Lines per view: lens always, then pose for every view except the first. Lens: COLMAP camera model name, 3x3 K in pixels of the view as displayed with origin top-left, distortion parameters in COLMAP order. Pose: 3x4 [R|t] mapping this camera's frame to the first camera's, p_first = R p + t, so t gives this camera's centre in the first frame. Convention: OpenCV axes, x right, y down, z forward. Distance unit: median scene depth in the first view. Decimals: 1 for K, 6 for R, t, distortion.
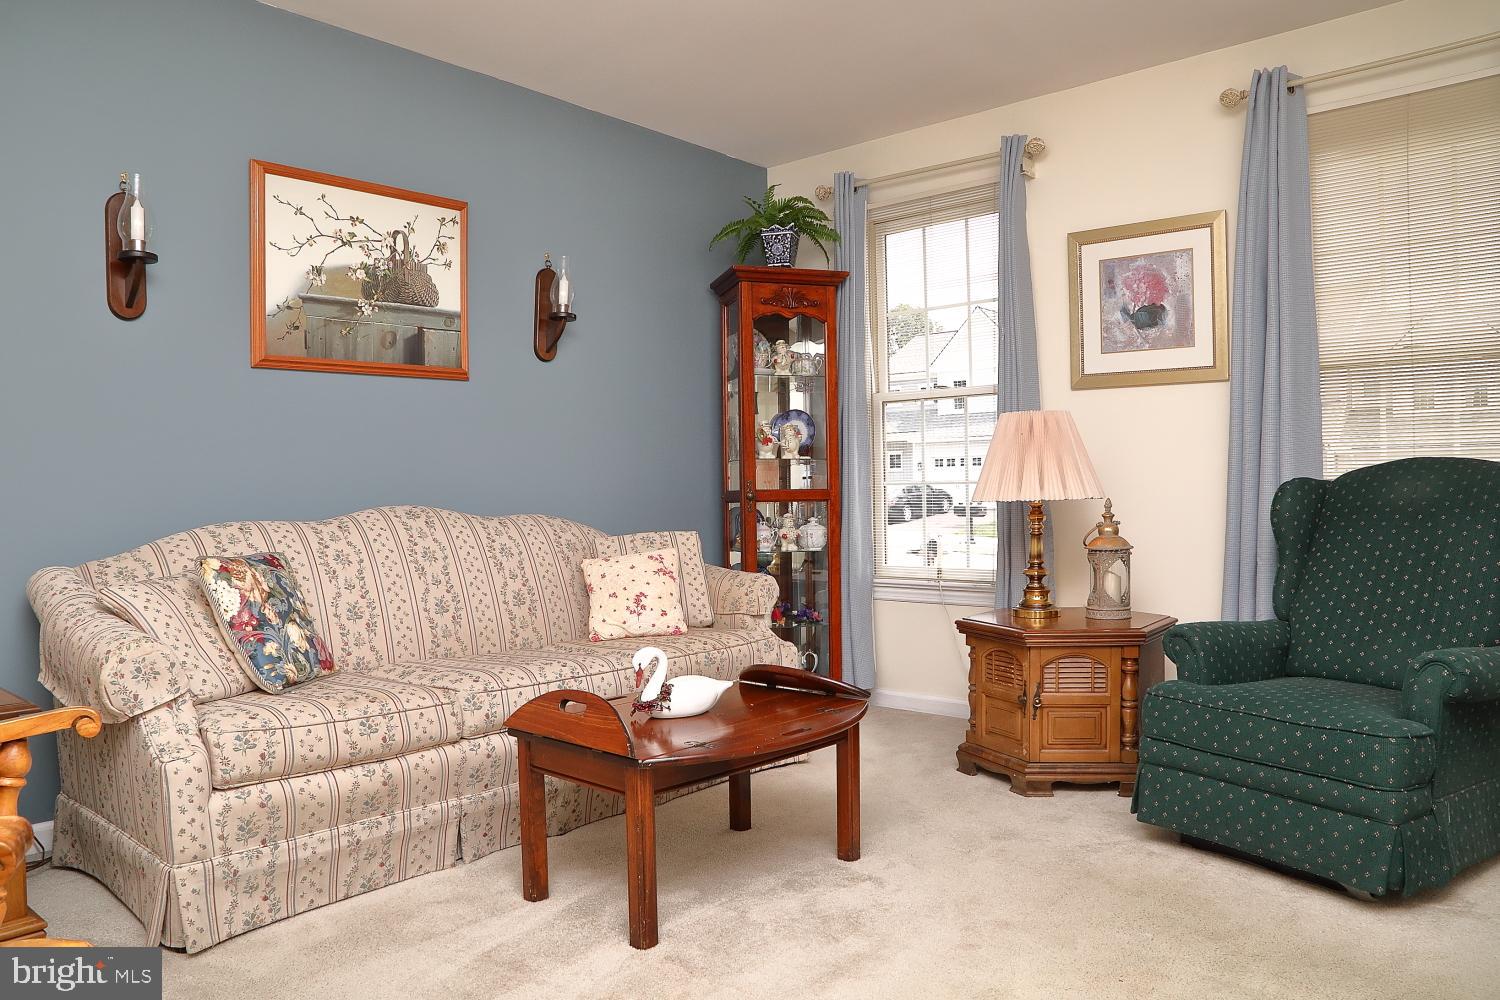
lens RADIAL K [[1044.3, 0, 745.9], [0, 1044.3, 511.2], [0, 0, 1]] dist [-0.119420, 0.067118]
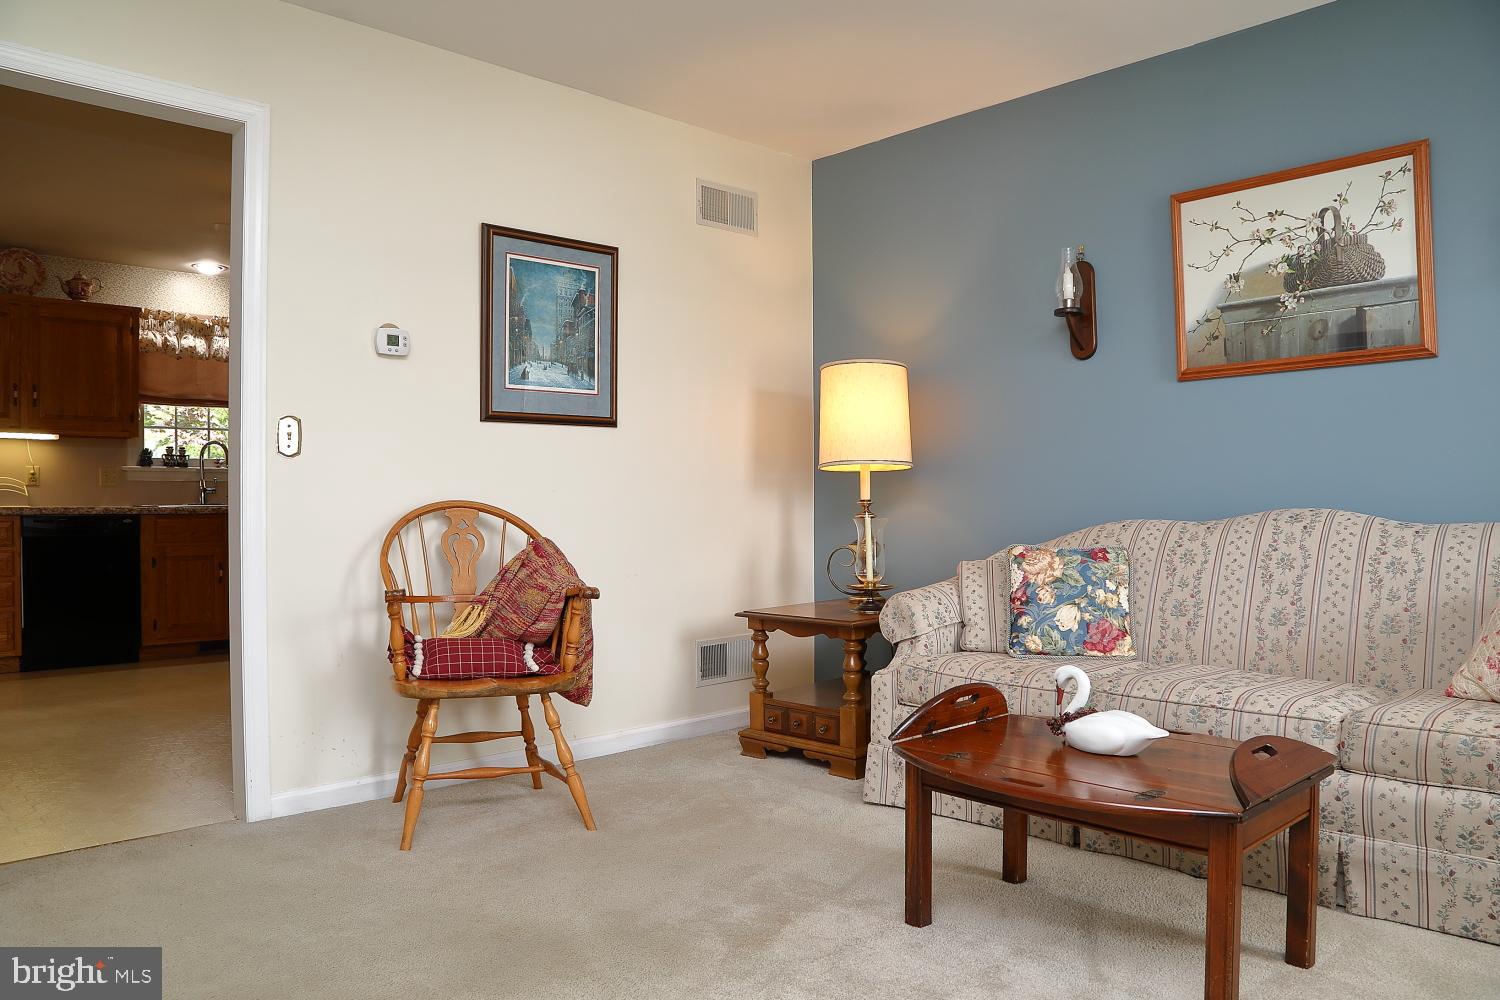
lens RADIAL K [[1044.3, 0, 745.9], [0, 1044.3, 511.2], [0, 0, 1]] dist [-0.119420, 0.067118]
pose [[-0.076238, 0.018298, -0.996922, 0.620048], [-0.011336, 0.999751, 0.019217, -0.014892], [0.997025, 0.012767, -0.076012, 0.573104]]
